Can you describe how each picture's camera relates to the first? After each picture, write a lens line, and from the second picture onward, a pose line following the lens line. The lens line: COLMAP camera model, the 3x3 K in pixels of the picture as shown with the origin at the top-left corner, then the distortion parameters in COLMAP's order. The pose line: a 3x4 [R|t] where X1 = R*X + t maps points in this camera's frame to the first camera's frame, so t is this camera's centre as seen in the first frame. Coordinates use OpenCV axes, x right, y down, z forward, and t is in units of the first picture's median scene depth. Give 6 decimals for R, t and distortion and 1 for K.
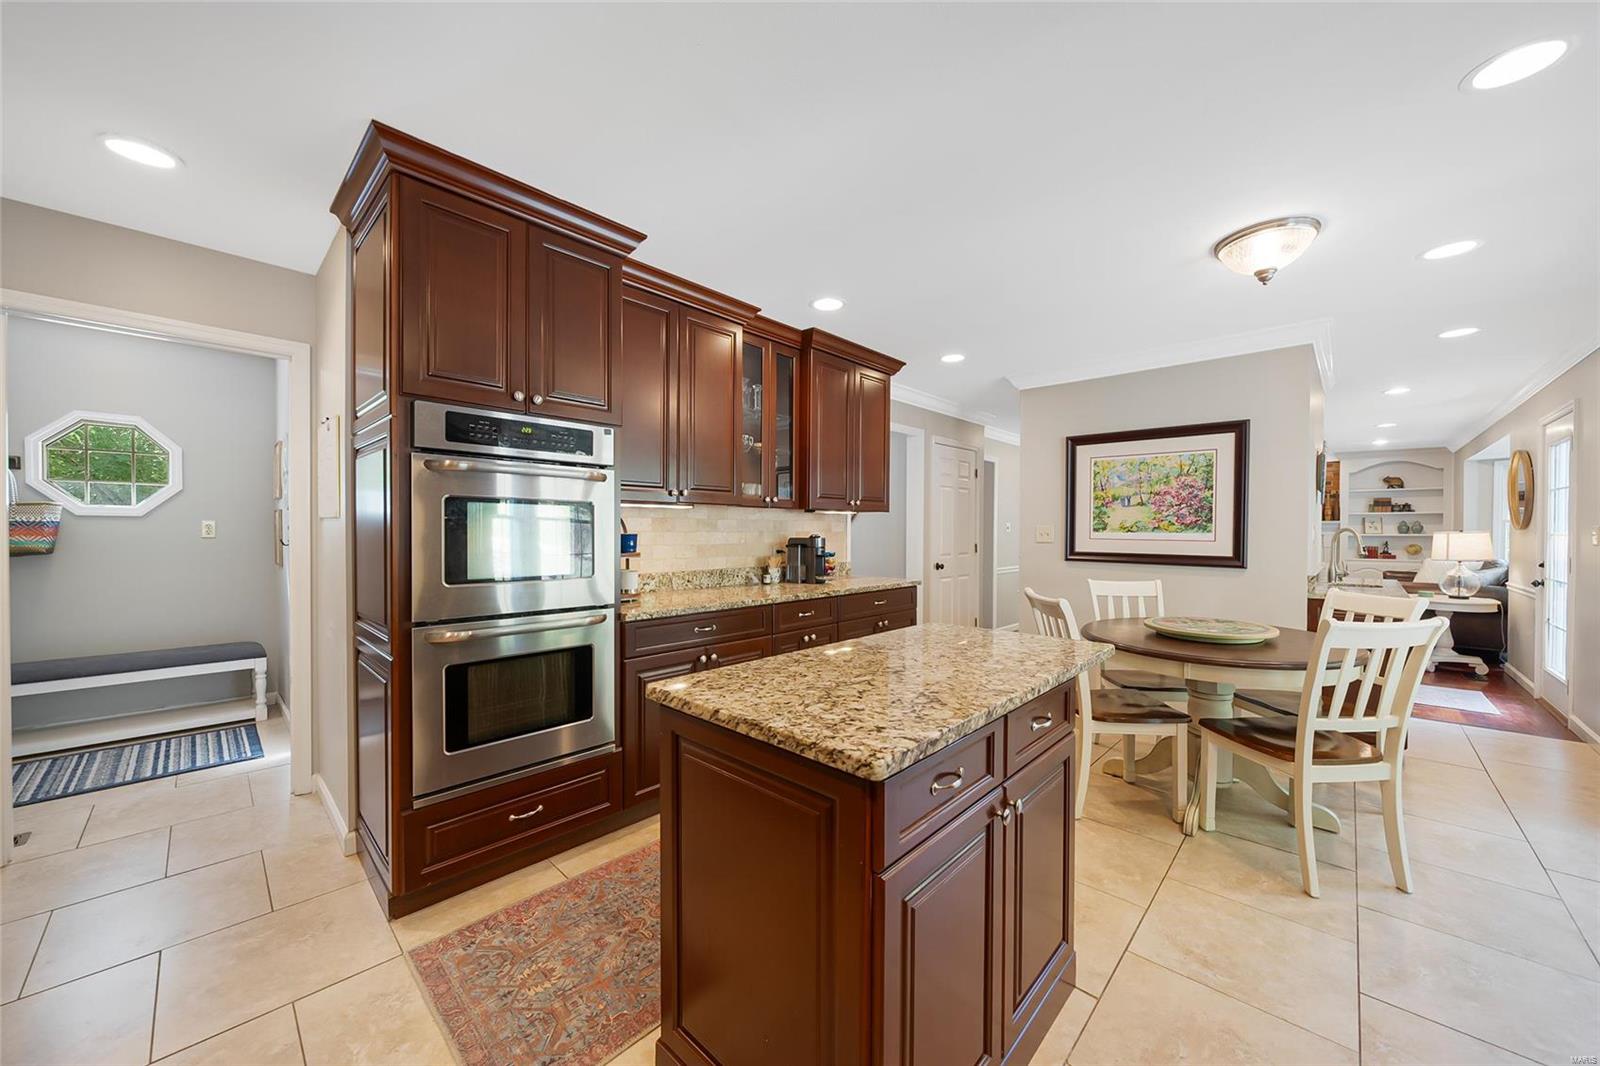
lens RADIAL K [[574.8, 0, 803.9], [0, 574.8, 533.6], [0, 0, 1]] dist [-0.000692, 0.000010]
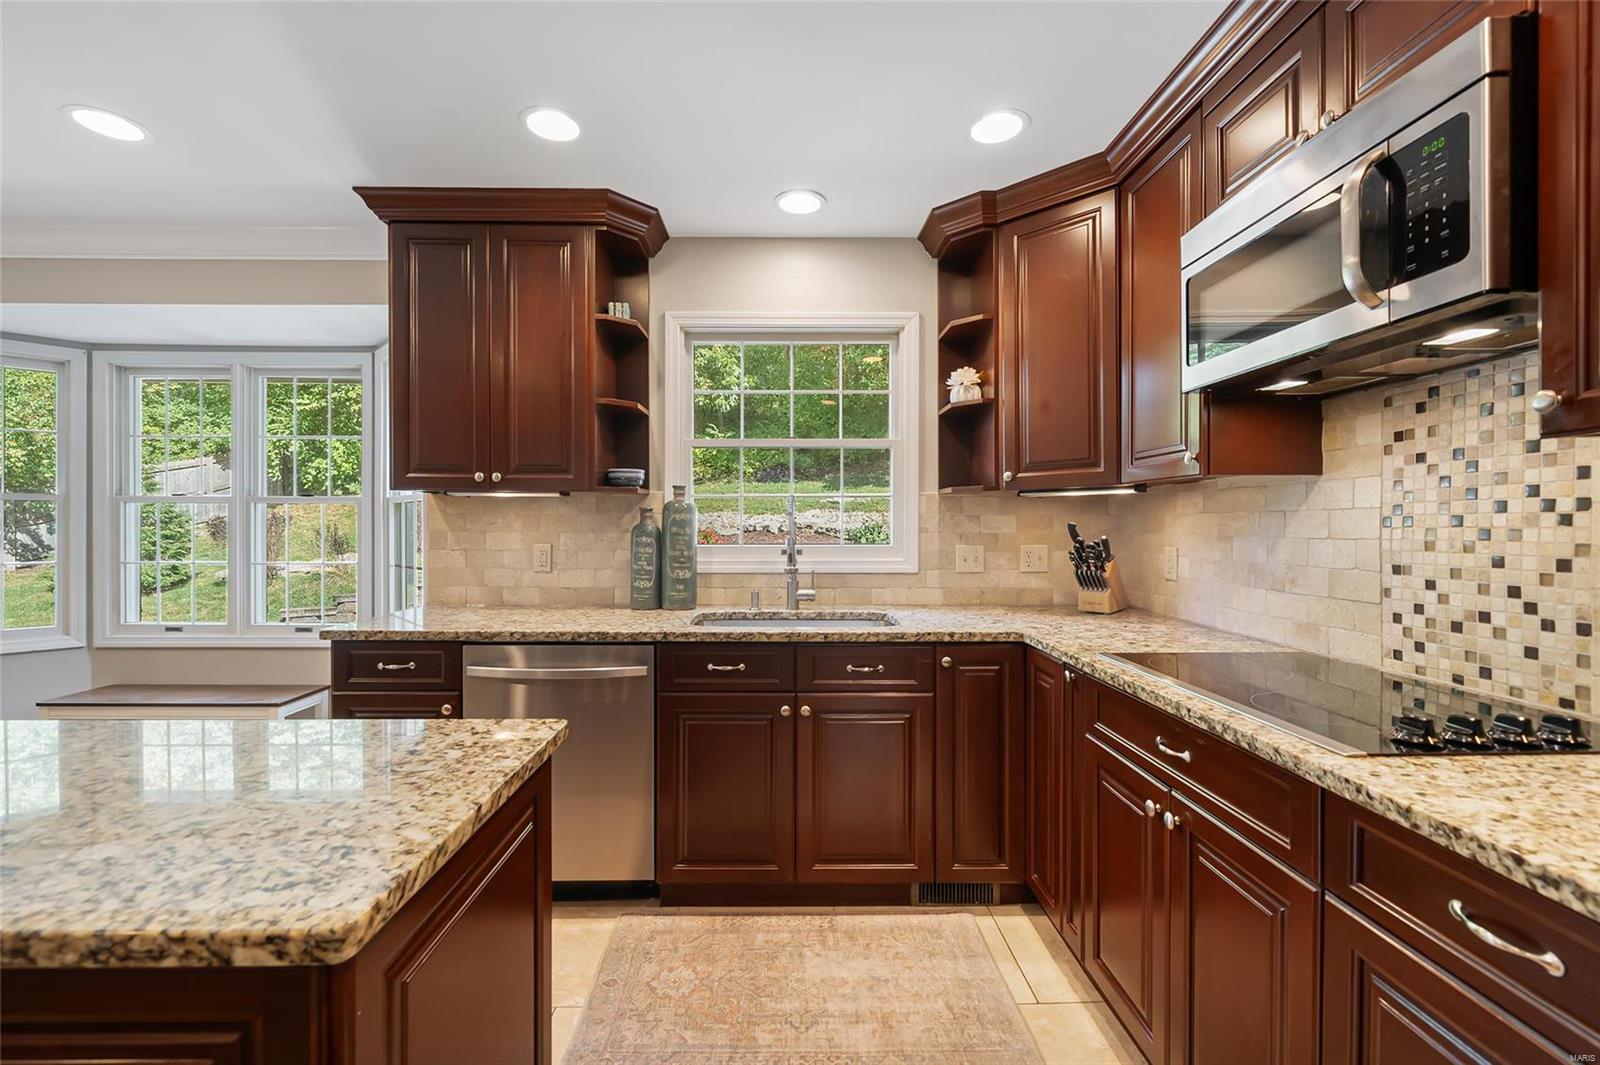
lens RADIAL K [[637.6, 0, 797.6], [0, 637.6, 528.5], [0, 0, 1]] dist [0.000344, 0.000020]
pose [[-0.698207, -0.005996, 0.715871, -0.902609], [0.001838, 0.999947, 0.010168, -0.004650], [-0.715893, 0.008416, -0.698159, 1.248560]]
